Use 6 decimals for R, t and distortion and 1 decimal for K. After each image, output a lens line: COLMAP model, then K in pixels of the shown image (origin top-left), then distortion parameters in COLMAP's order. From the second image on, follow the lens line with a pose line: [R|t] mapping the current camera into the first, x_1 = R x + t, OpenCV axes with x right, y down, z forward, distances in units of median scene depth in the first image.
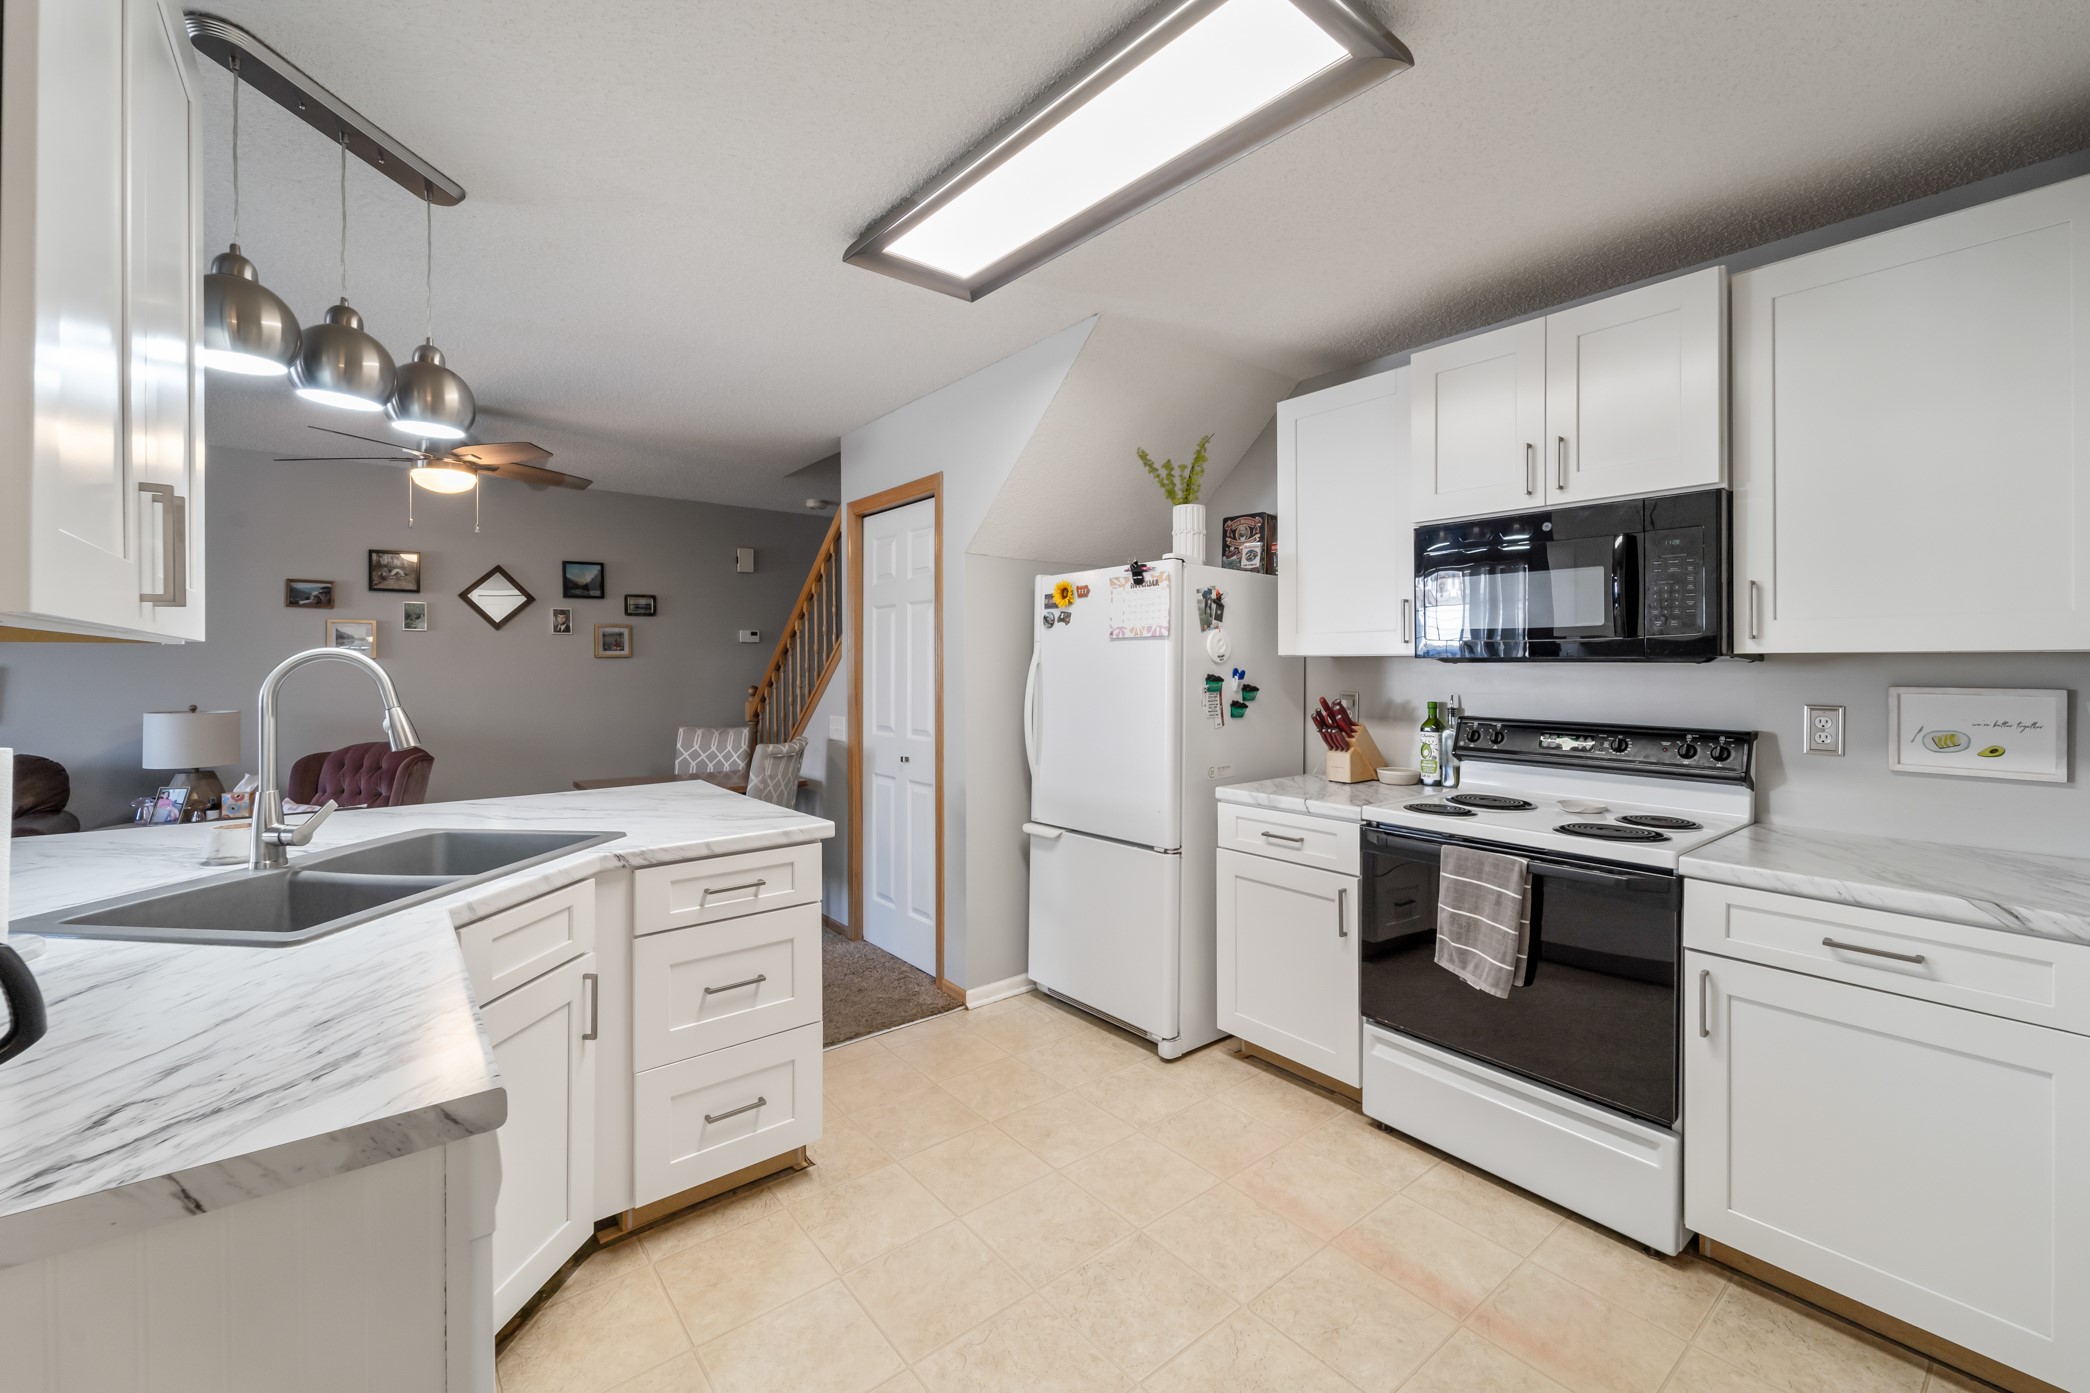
lens RADIAL K [[854.0, 0, 1049.3], [0, 854.0, 669.7], [0, 0, 1]] dist [0.000228, 0.000025]
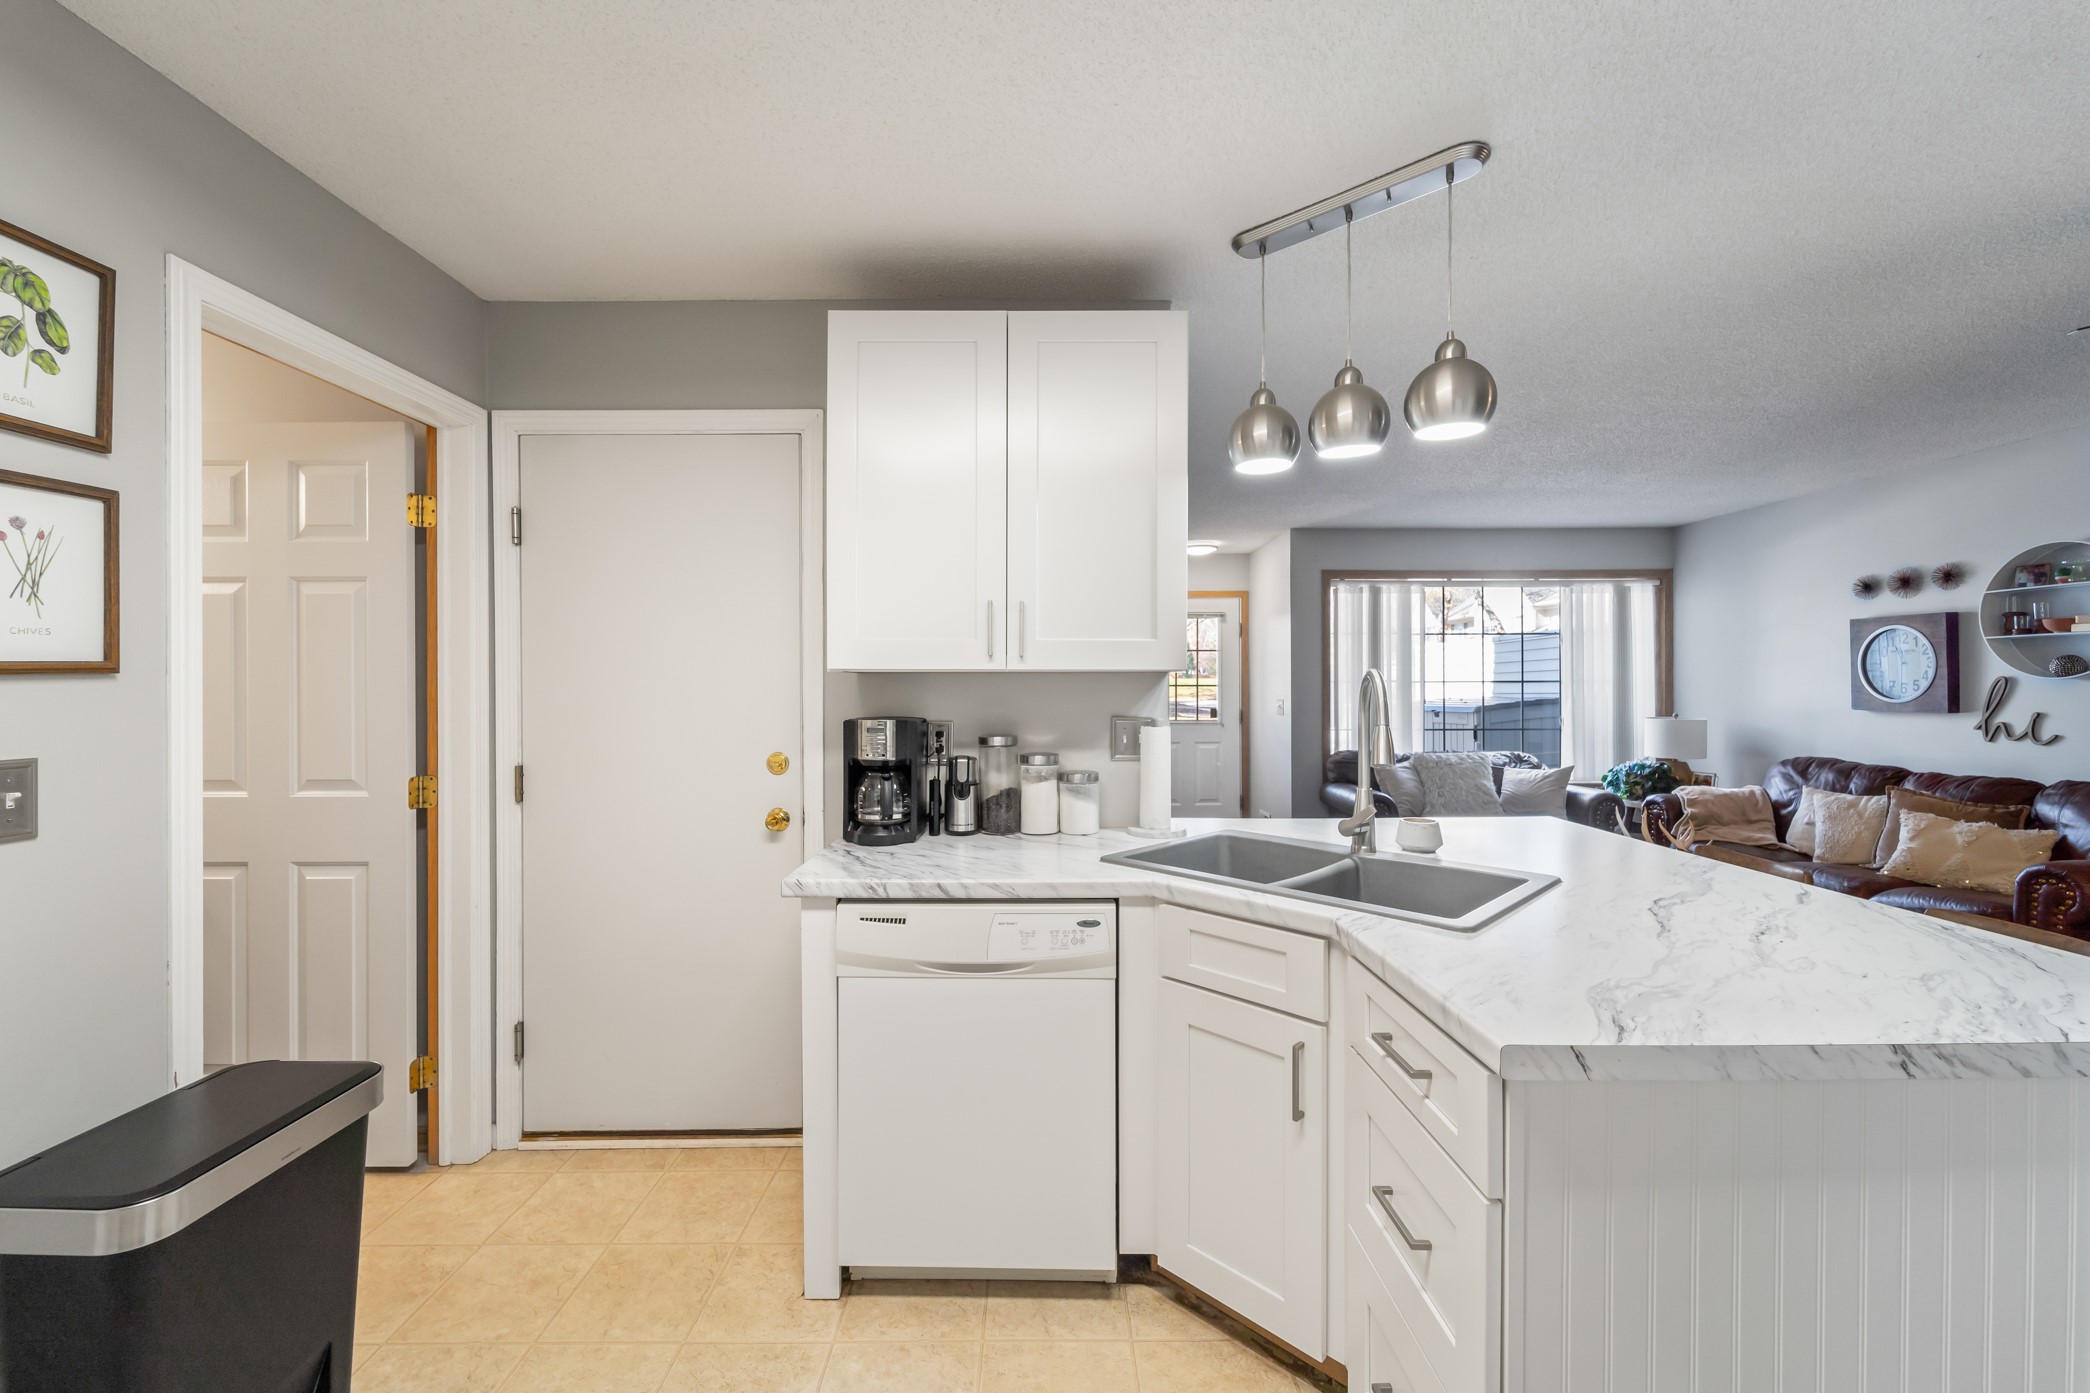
lens RADIAL K [[848.2, 0, 1044.2], [0, 848.2, 686.0], [0, 0, 1]] dist [0.000989, -0.001115]
pose [[-0.629438, 0.005048, -0.777034, 0.159835], [-0.002965, 0.999956, 0.008898, -0.006623], [0.777045, 0.007904, -0.629396, 0.745003]]
